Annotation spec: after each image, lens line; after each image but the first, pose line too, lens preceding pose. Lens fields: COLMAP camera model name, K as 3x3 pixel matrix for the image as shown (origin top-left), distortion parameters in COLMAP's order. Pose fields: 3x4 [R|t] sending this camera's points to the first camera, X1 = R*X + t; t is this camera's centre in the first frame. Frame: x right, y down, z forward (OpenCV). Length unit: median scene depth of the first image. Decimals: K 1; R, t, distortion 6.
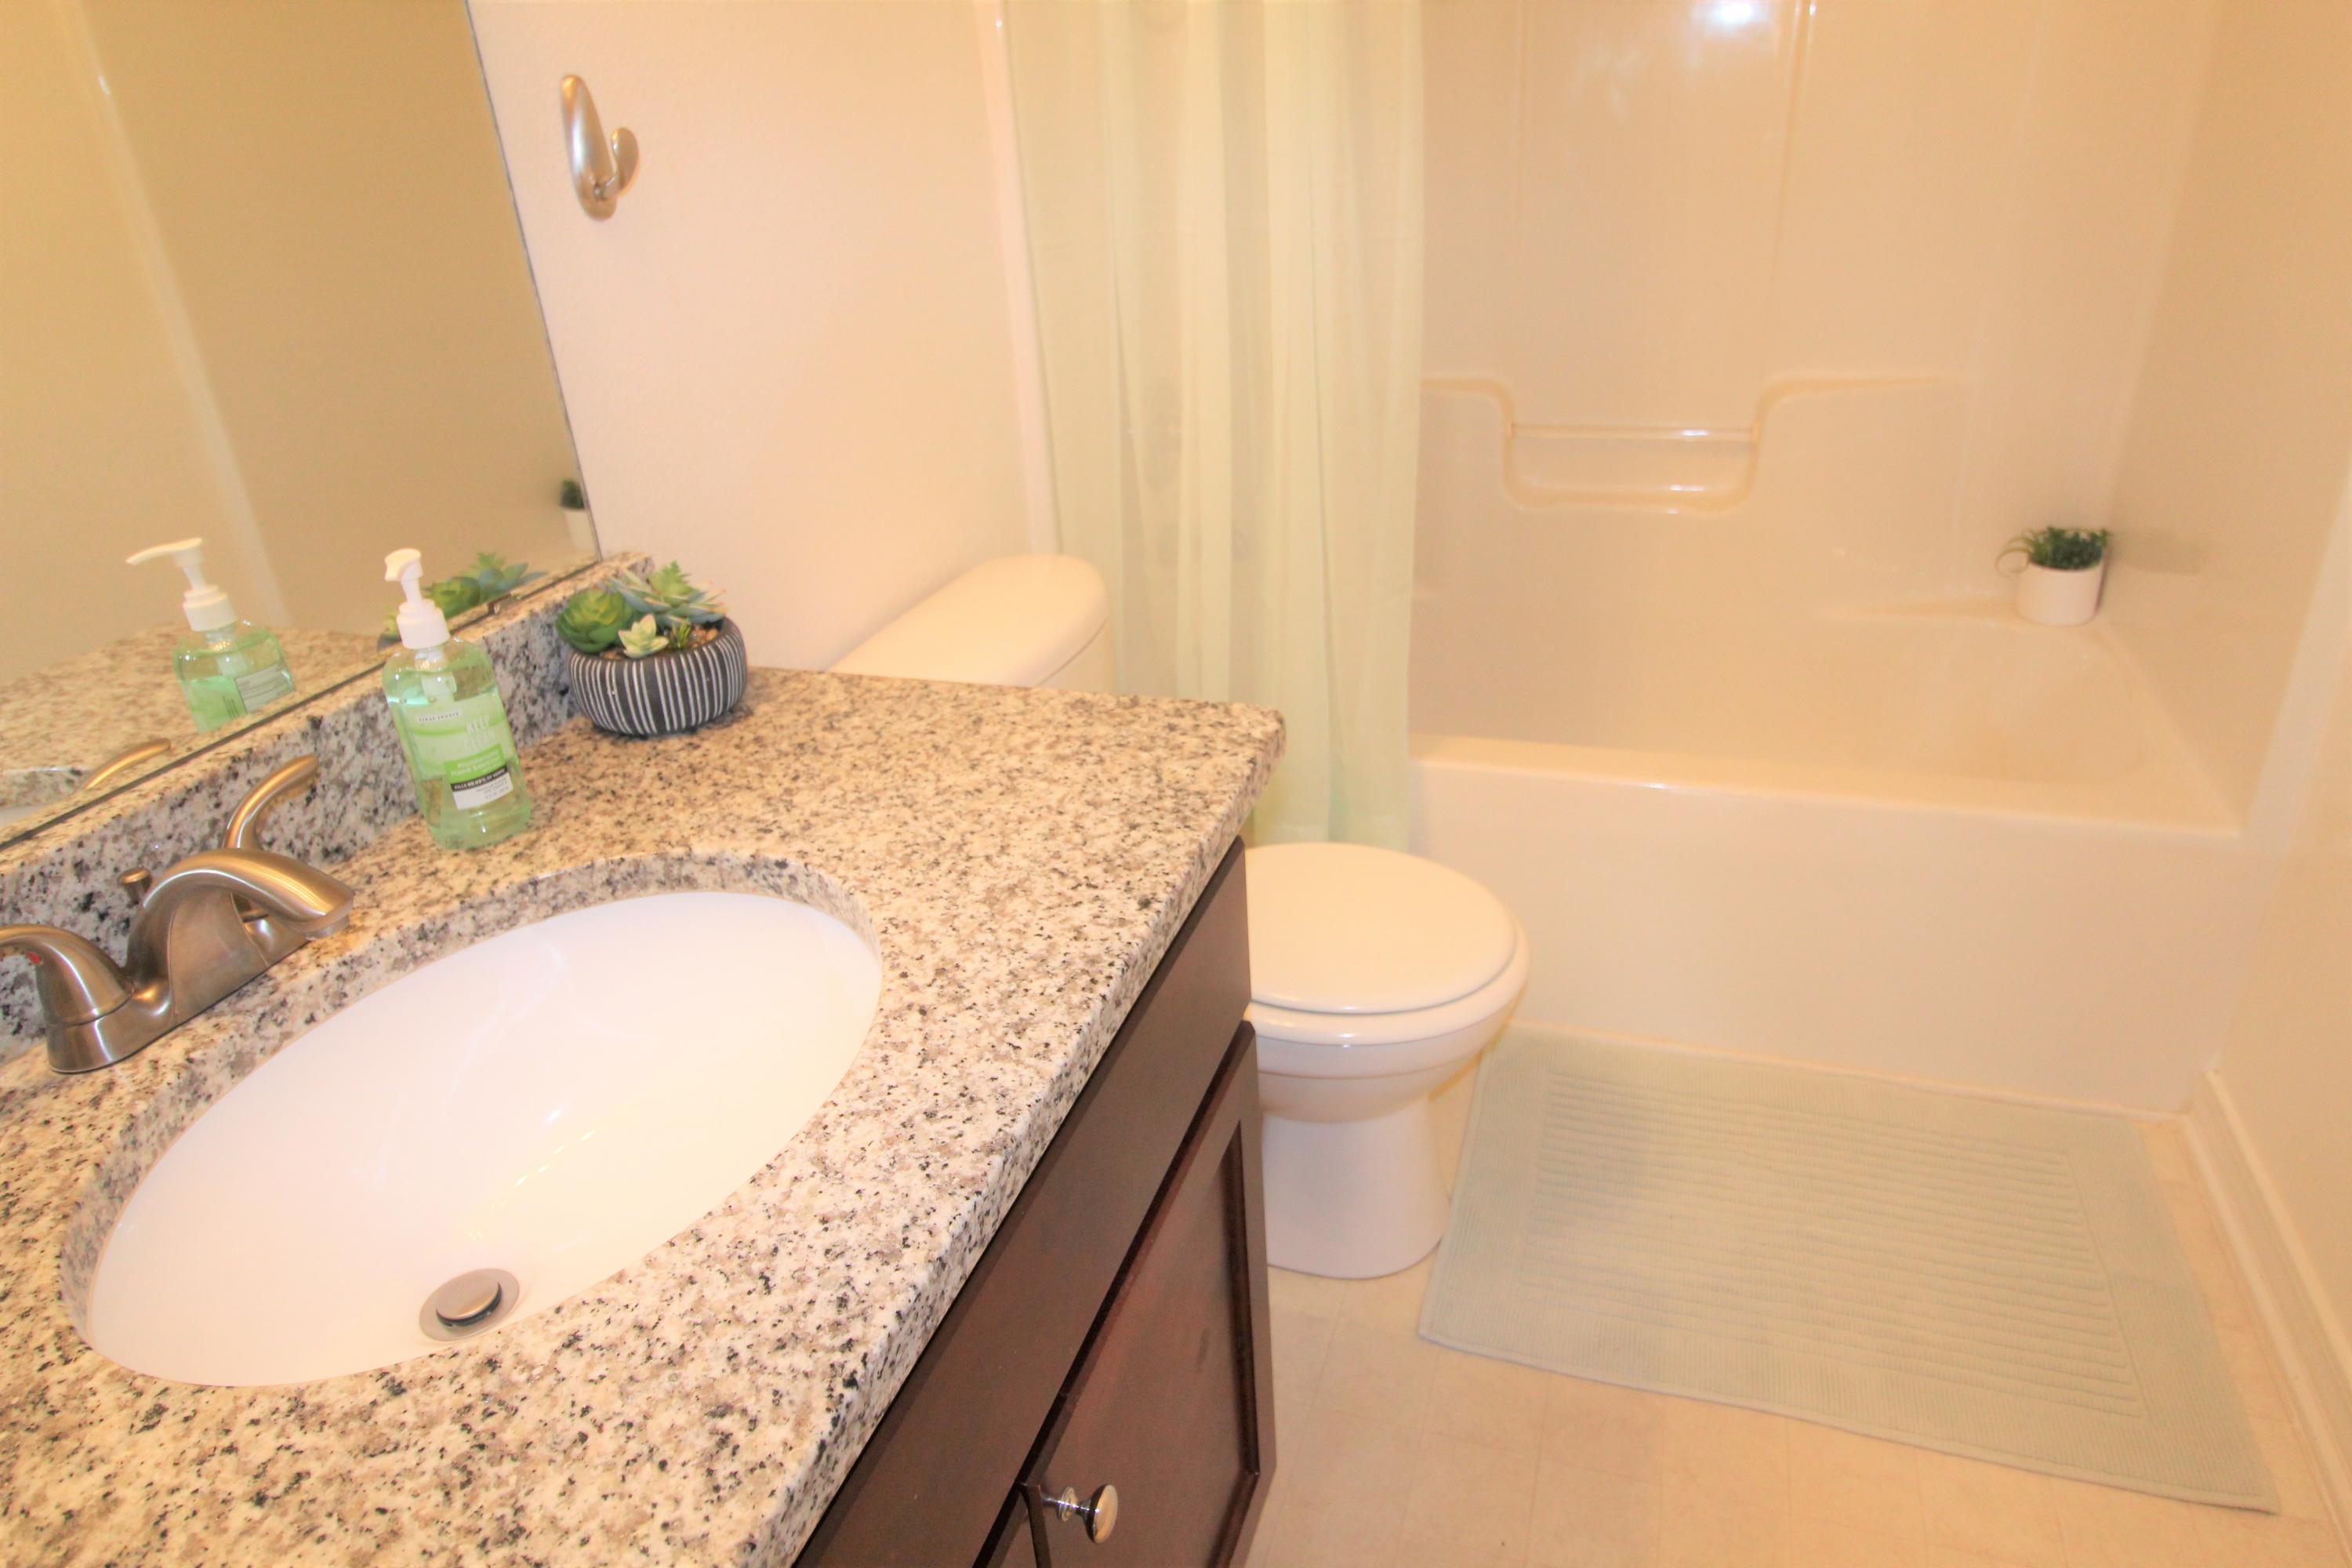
lens RADIAL K [[1456.5, 0, 1186.9], [0, 1456.5, 769.3], [0, 0, 1]] dist [0.010216, -0.012294]
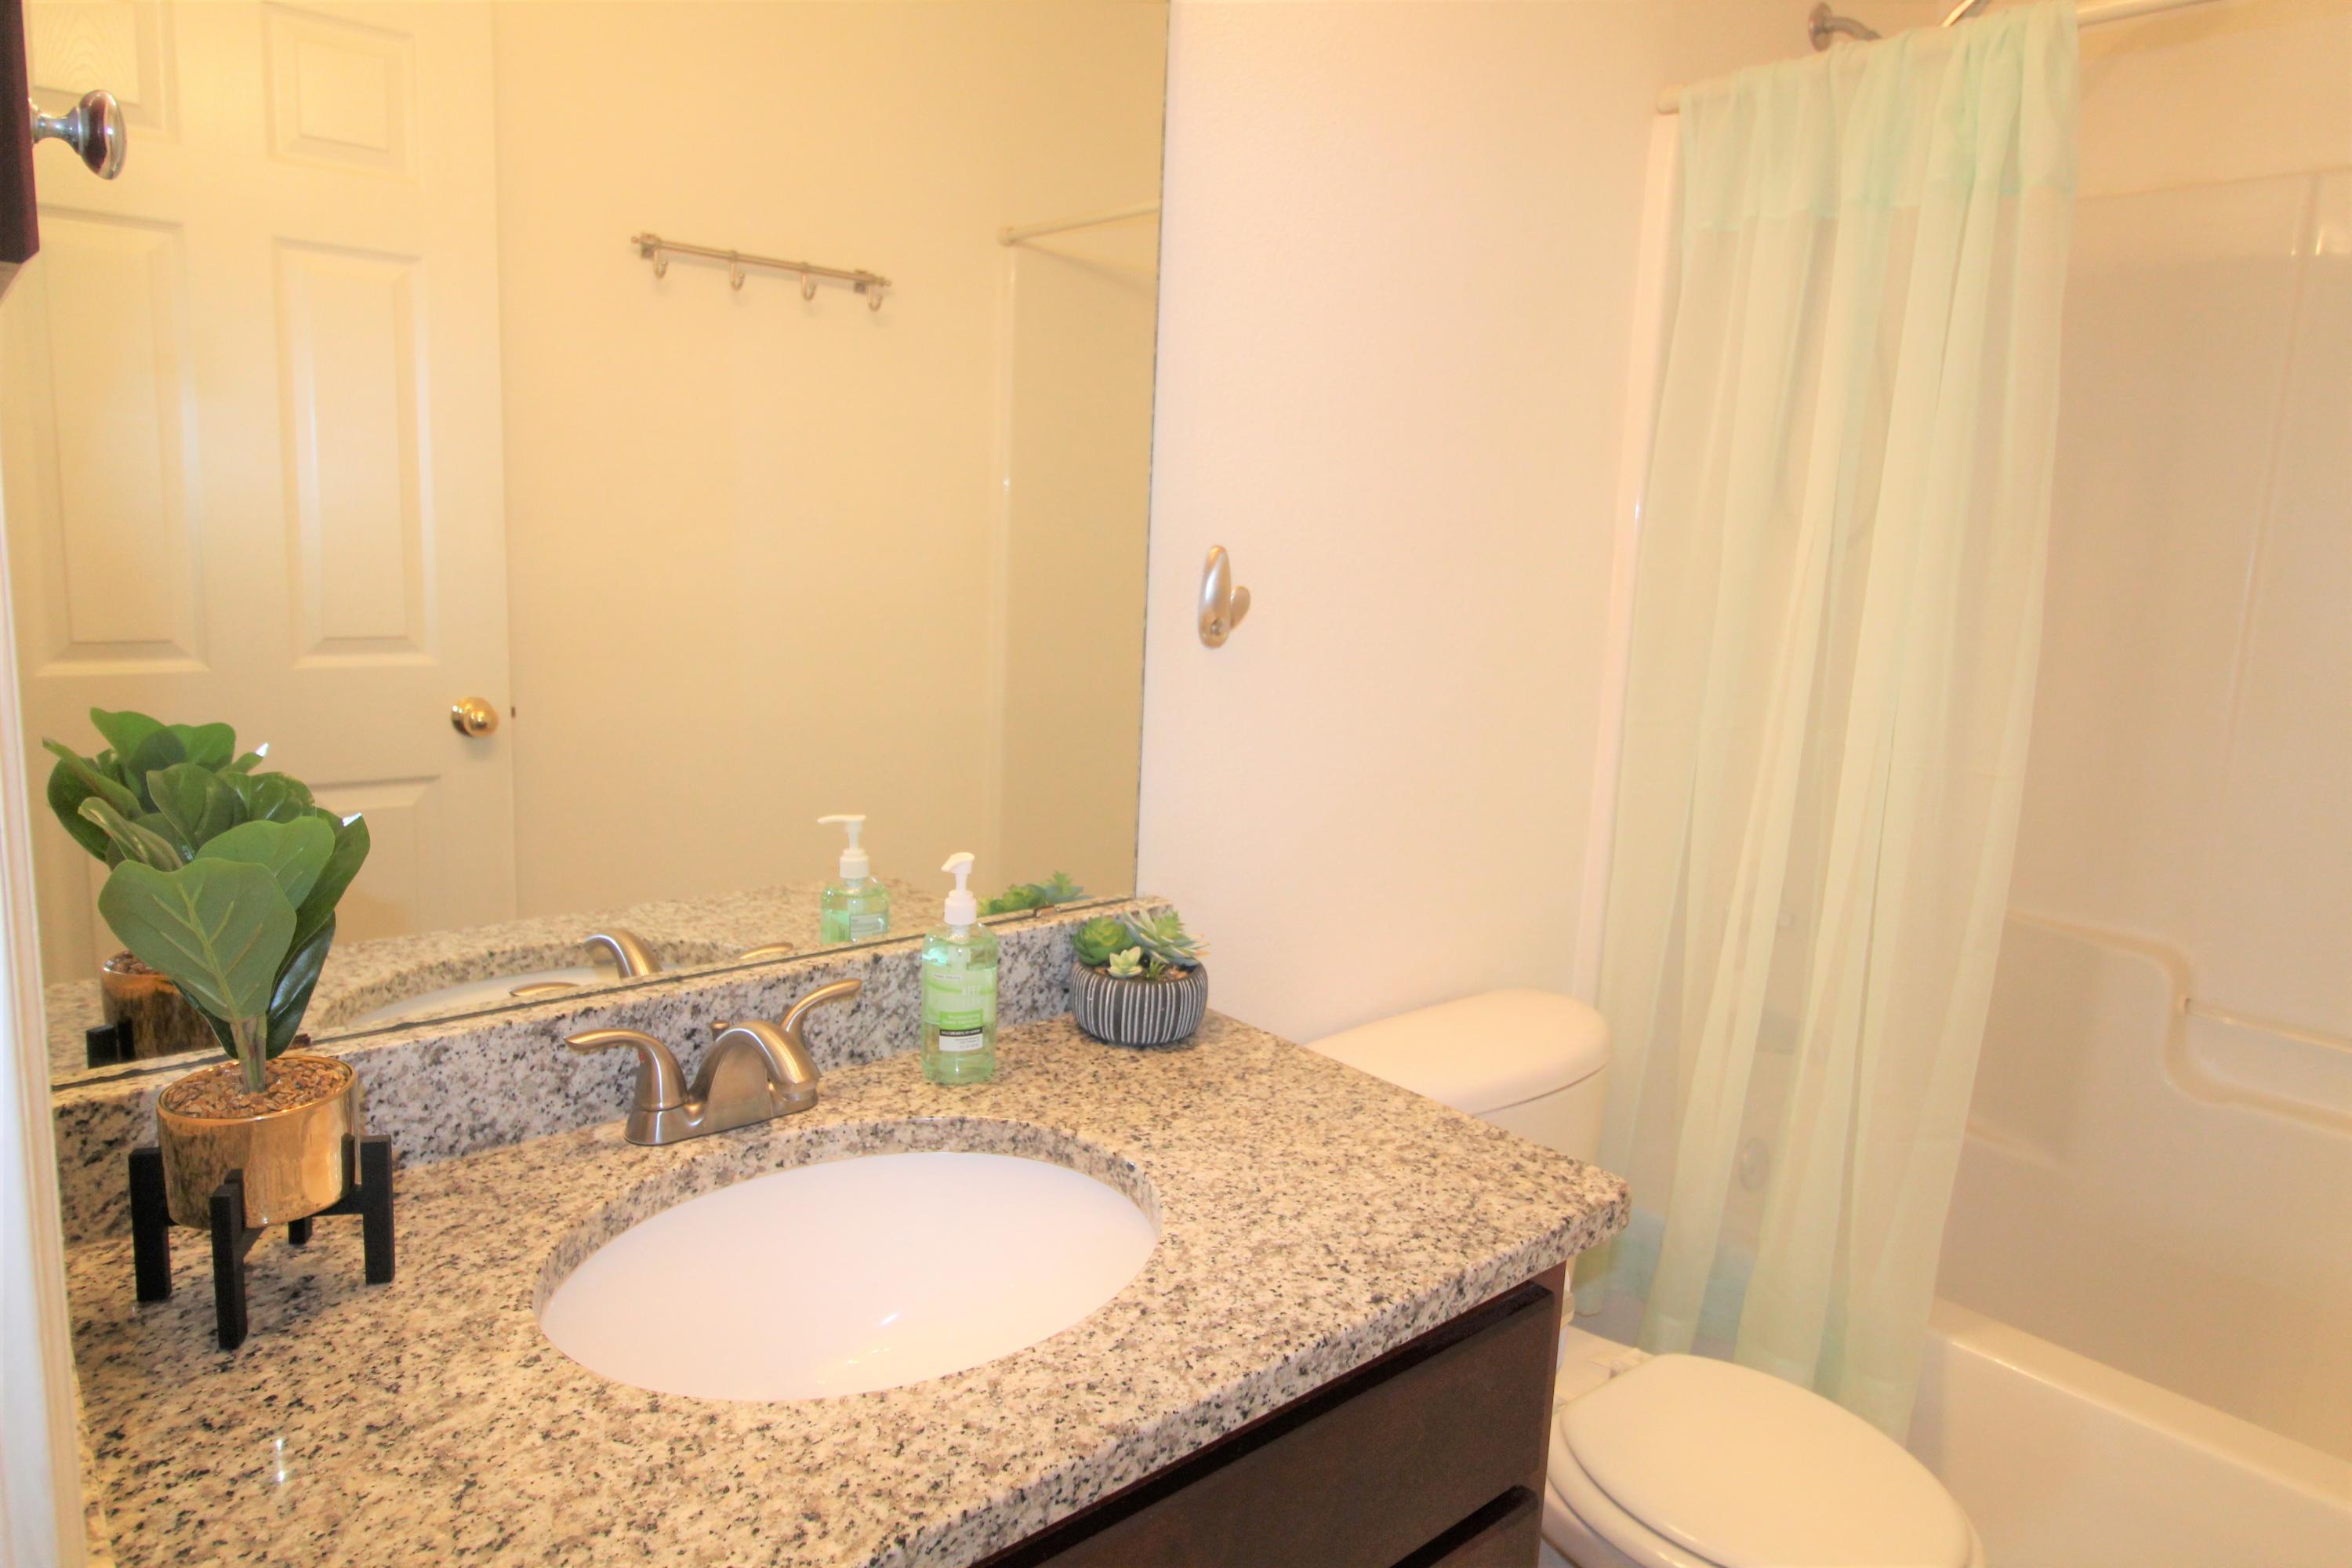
lens RADIAL K [[1456.5, 0, 1163.3], [0, 1456.5, 788.9], [0, 0, 1]] dist [0.010216, -0.012294]
pose [[0.856354, 0.188814, -0.480632, 0.292242], [-0.308898, 0.933170, -0.183780, -0.014471], [0.413811, 0.305847, 0.857449, -0.118457]]
